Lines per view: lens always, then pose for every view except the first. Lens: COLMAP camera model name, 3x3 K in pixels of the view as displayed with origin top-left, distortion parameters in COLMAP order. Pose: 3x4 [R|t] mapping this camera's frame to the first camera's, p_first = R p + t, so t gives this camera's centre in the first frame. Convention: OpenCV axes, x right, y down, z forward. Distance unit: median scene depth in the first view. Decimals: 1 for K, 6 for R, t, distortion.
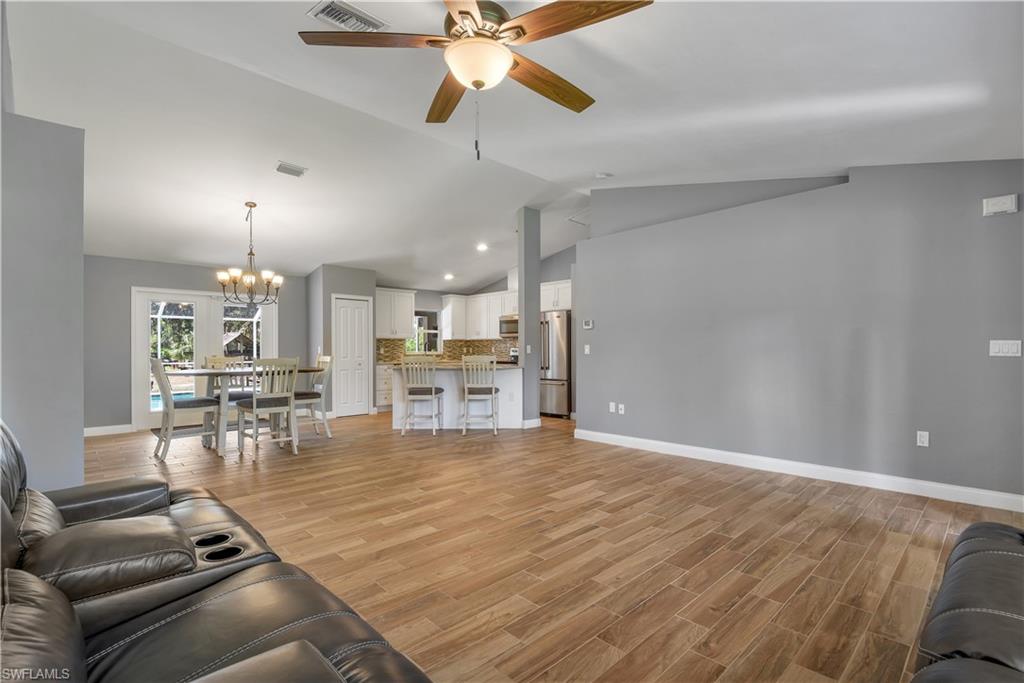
lens RADIAL K [[471.4, 0, 513.2], [0, 471.4, 351.1], [0, 0, 1]] dist [0.021720, -0.023116]
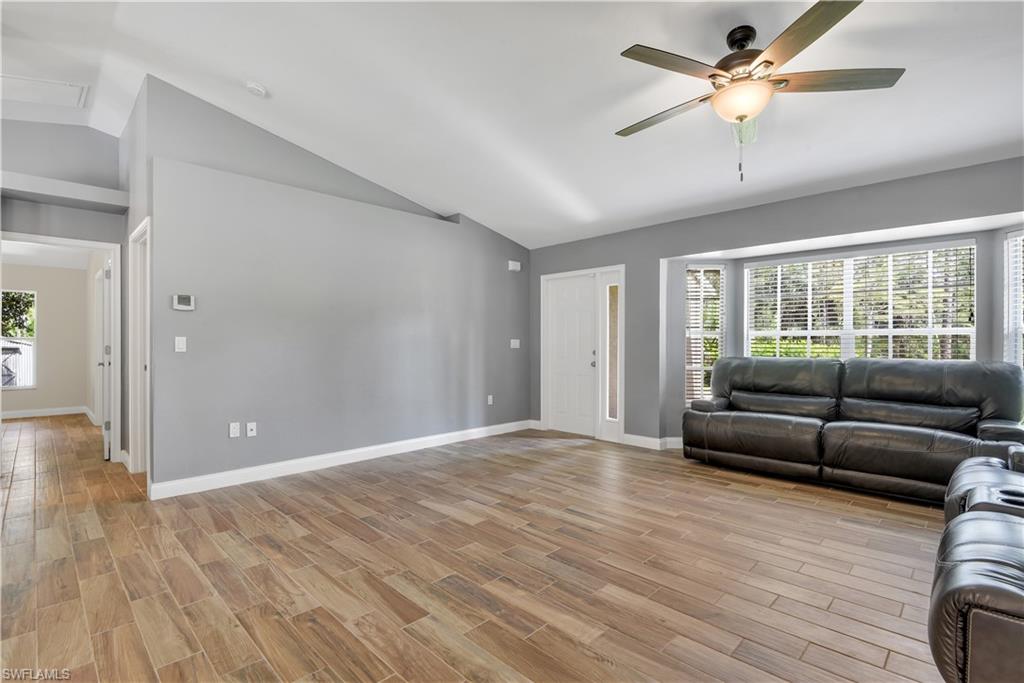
lens RADIAL K [[475.2, 0, 512.0], [0, 475.2, 341.5], [0, 0, 1]] dist [0.016519, -0.021215]
pose [[-0.024165, 0.007408, 0.999681, -0.772142], [0.005170, 0.999960, -0.007285, 0.000783], [-0.999695, 0.004992, -0.024202, 0.994331]]
